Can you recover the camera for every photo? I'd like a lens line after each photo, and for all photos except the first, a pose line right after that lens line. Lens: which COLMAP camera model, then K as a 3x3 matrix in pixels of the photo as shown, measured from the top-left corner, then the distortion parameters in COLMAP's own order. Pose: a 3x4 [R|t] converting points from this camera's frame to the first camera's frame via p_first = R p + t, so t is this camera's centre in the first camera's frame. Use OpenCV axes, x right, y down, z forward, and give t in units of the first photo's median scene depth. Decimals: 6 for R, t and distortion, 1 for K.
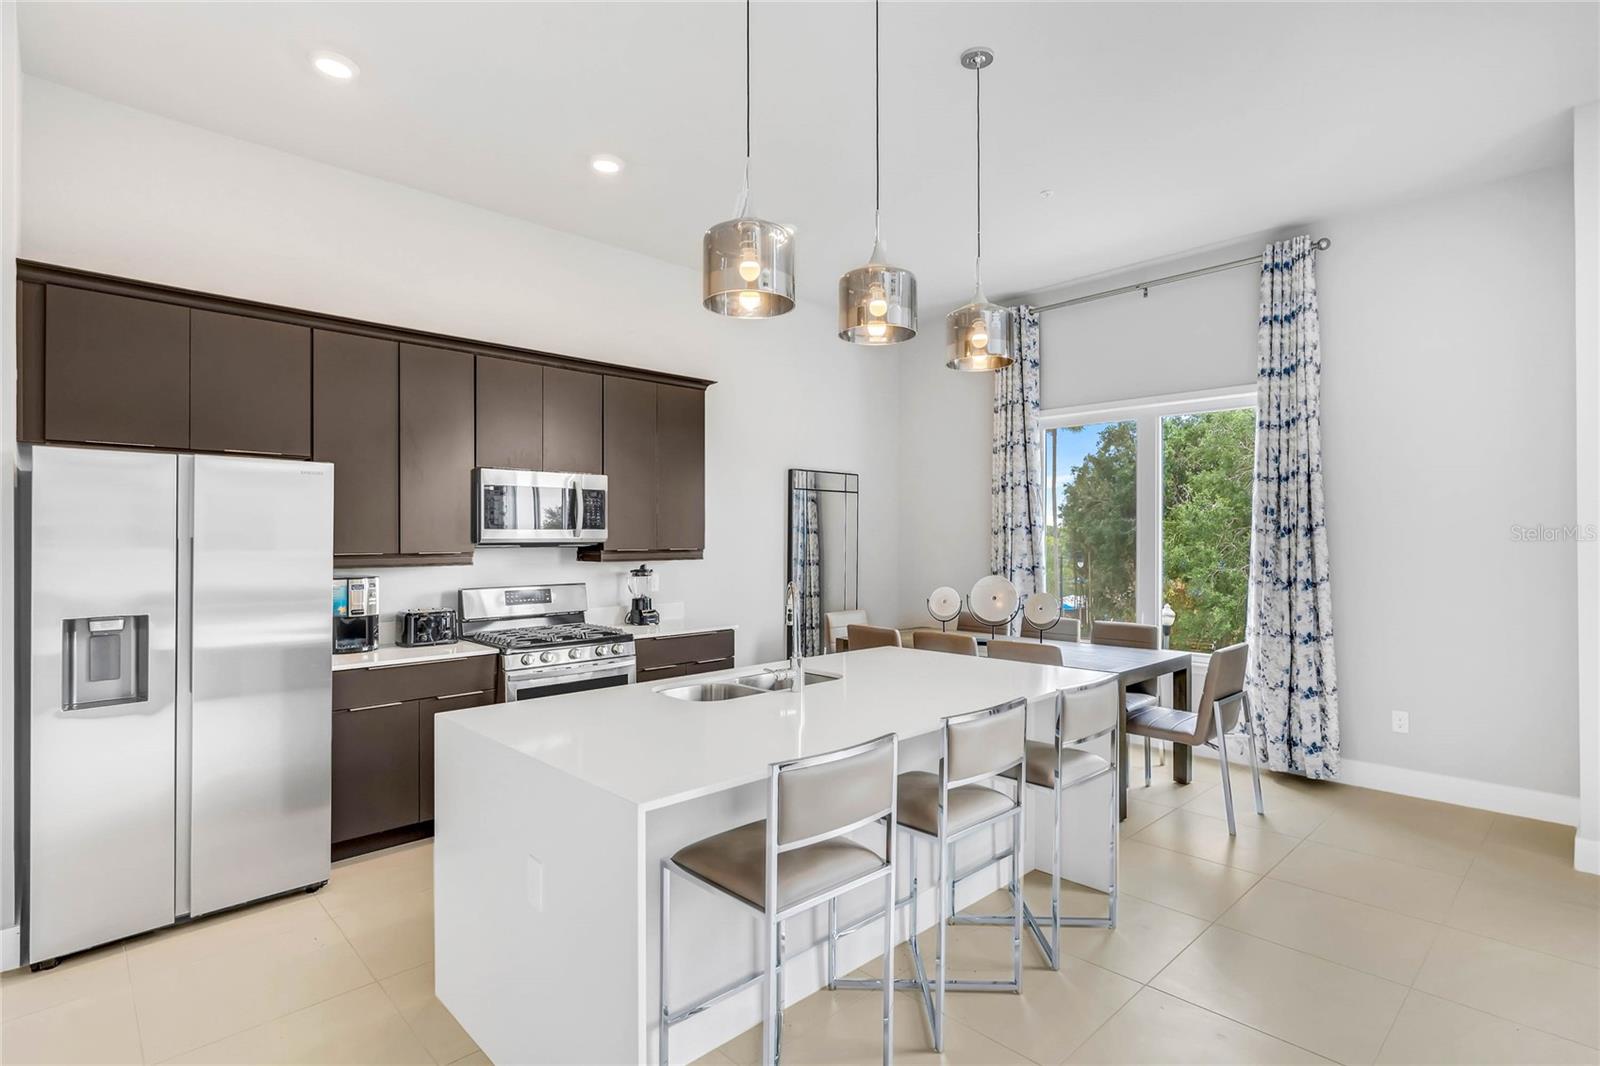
lens RADIAL K [[781.6, 0, 804.0], [0, 781.6, 533.0], [0, 0, 1]] dist [-0.002351, -0.000655]
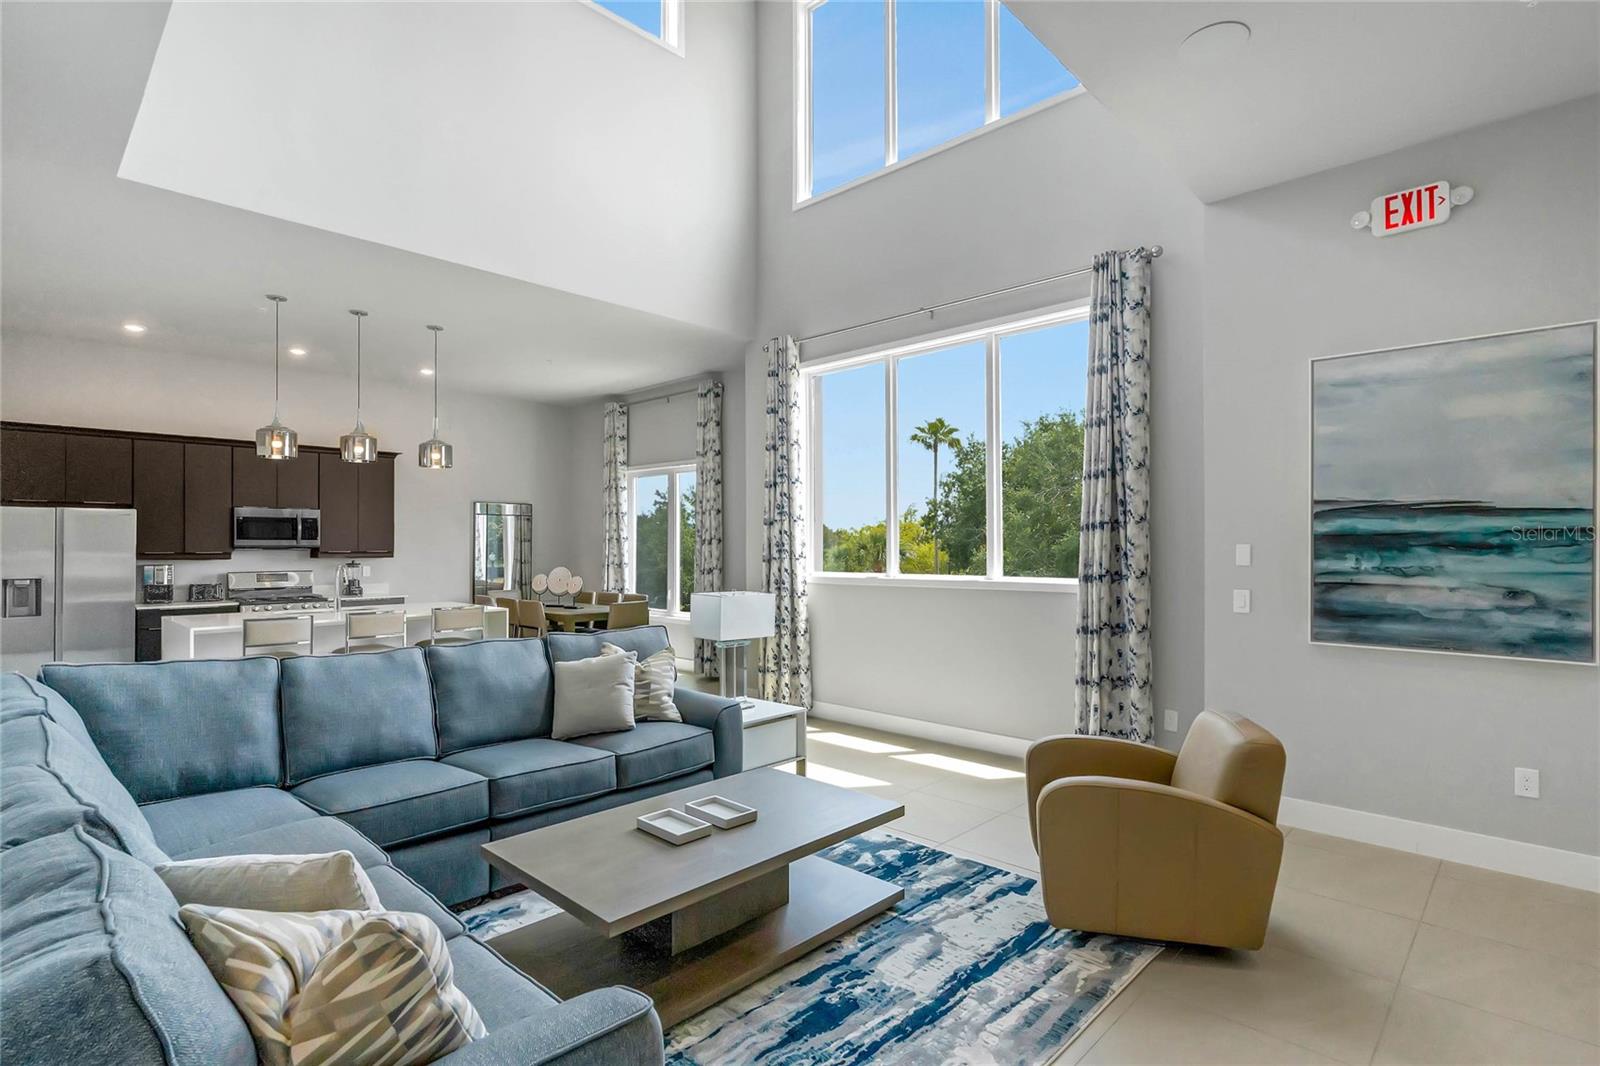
lens RADIAL K [[780.4, 0, 796.0], [0, 780.4, 539.2], [0, 0, 1]] dist [0.006968, 0.001871]
pose [[0.999699, -0.000301, 0.024543, 0.805572], [0.000394, 0.999993, -0.003809, 0.000556], [-0.024542, 0.003817, 0.999692, -0.833647]]
